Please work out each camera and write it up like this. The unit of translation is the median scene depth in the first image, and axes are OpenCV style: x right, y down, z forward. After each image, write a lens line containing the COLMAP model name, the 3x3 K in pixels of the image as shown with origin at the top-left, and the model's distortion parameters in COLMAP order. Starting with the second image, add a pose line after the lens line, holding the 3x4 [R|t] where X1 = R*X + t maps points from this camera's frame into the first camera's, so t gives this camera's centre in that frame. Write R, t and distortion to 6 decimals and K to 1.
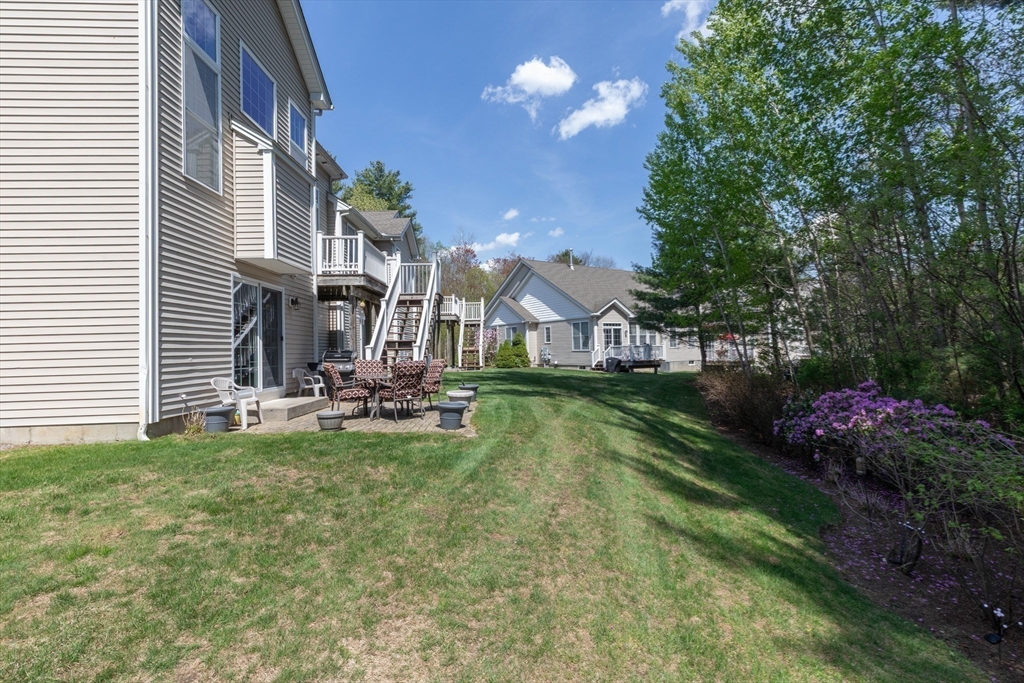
lens RADIAL K [[474.1, 0, 509.7], [0, 474.1, 346.8], [0, 0, 1]] dist [-0.003325, -0.000112]
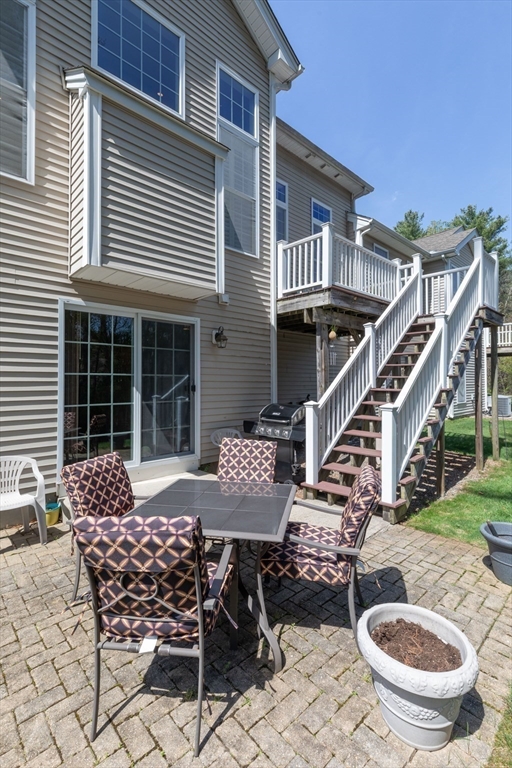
lens RADIAL K [[355.6, 0, 257.3], [0, 355.6, 380.8], [0, 0, 1]] dist [-0.003325, -0.000112]
pose [[0.670704, 0.007185, -0.741690, -0.009878], [-0.000557, 0.999958, 0.009183, -0.028717], [0.741725, -0.005746, 0.670680, 0.596067]]
